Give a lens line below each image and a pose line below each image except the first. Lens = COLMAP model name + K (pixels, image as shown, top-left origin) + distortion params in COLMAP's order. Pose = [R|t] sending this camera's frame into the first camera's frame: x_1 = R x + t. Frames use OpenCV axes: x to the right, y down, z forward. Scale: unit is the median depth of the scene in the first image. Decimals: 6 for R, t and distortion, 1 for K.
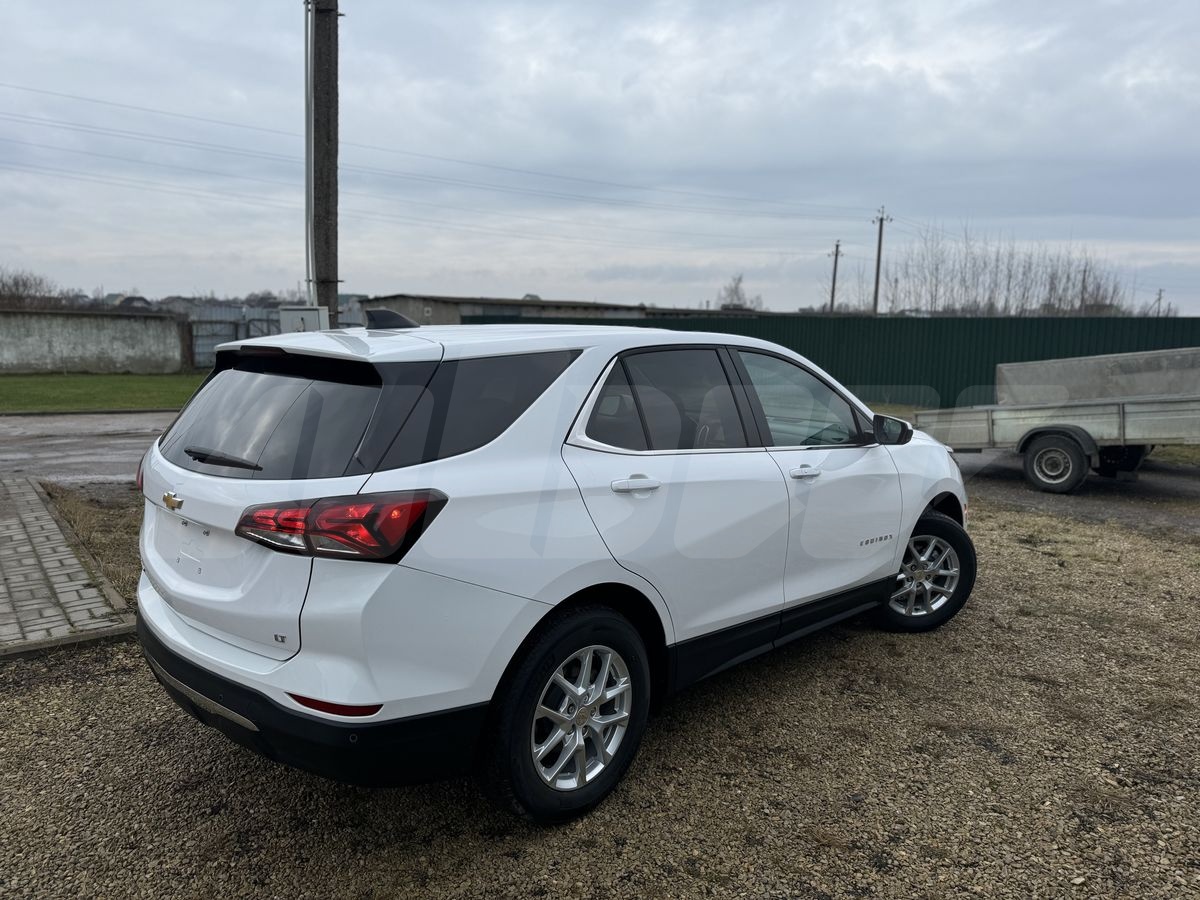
lens RADIAL K [[840.6, 0, 600.0], [0, 840.6, 450.0], [0, 0, 1]] dist [0.029732, -0.030504]
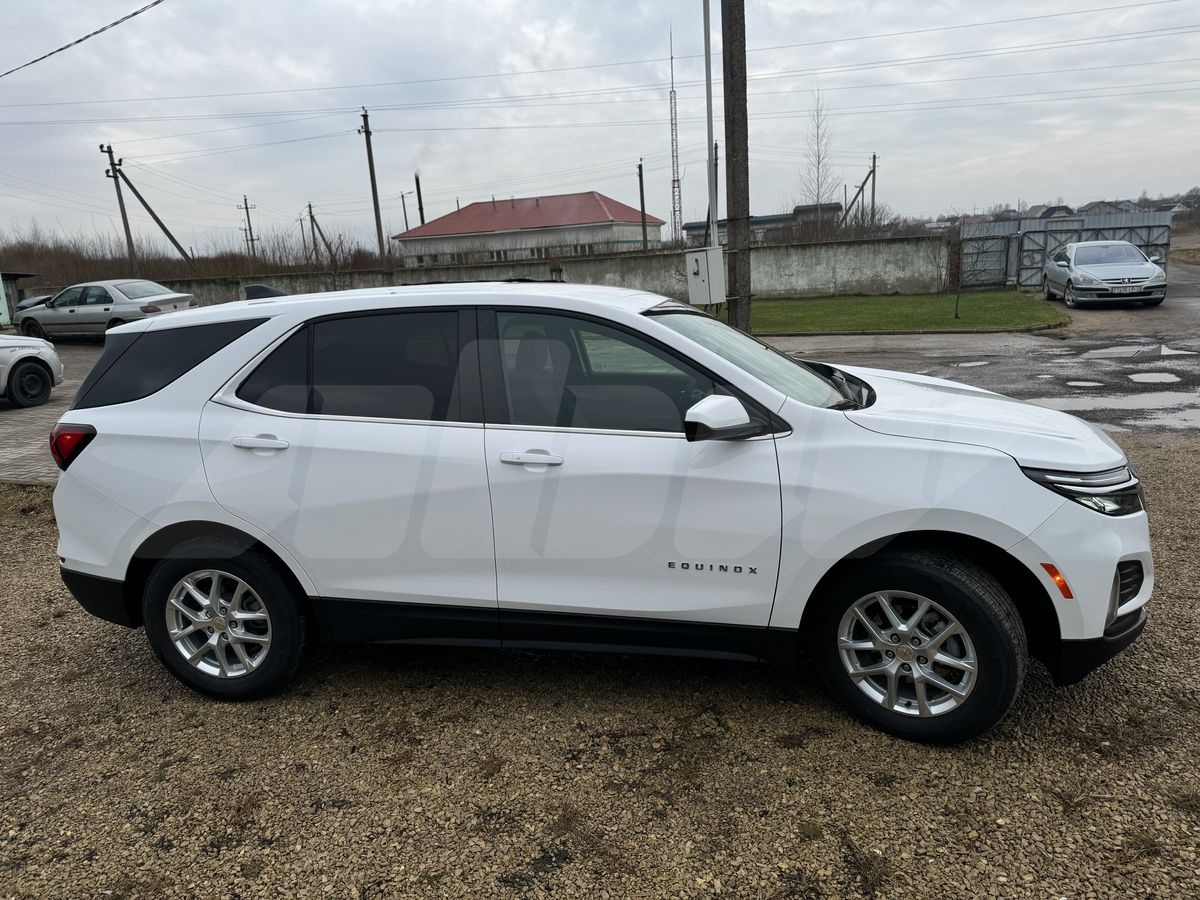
lens RADIAL K [[835.1, 0, 600.0], [0, 835.1, 450.0], [0, 0, 1]] dist [0.045319, -0.045253]
pose [[0.551963, 0.134753, -0.822908, 0.362032], [-0.049348, 0.990405, 0.129081, -0.034717], [0.832407, -0.030639, 0.553317, 0.224704]]
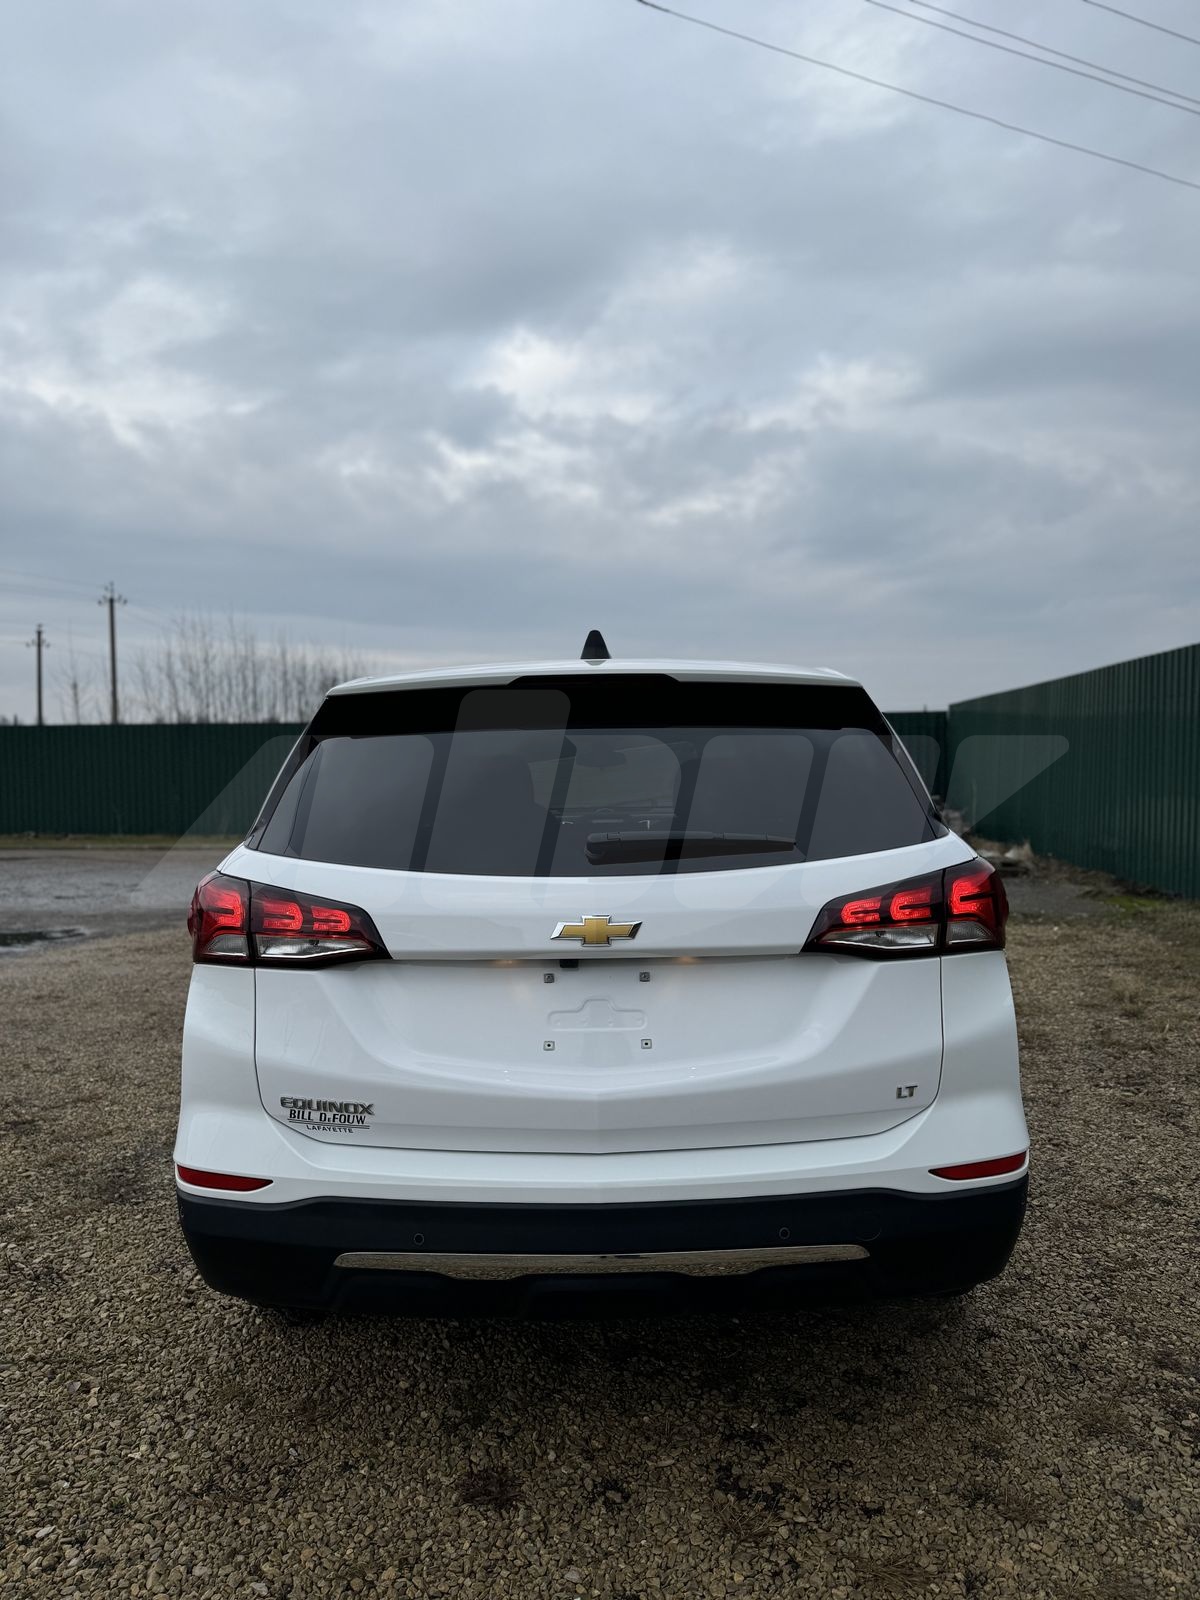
lens RADIAL K [[1120.9, 0, 600.0], [0, 1120.9, 800.0], [0, 0, 1]] dist [0.029732, -0.030504]
pose [[0.718817, -0.053233, 0.693158, -0.273090], [0.121199, 0.991391, -0.049549, 0.003049], [-0.684553, 0.119627, 0.719080, 0.120697]]
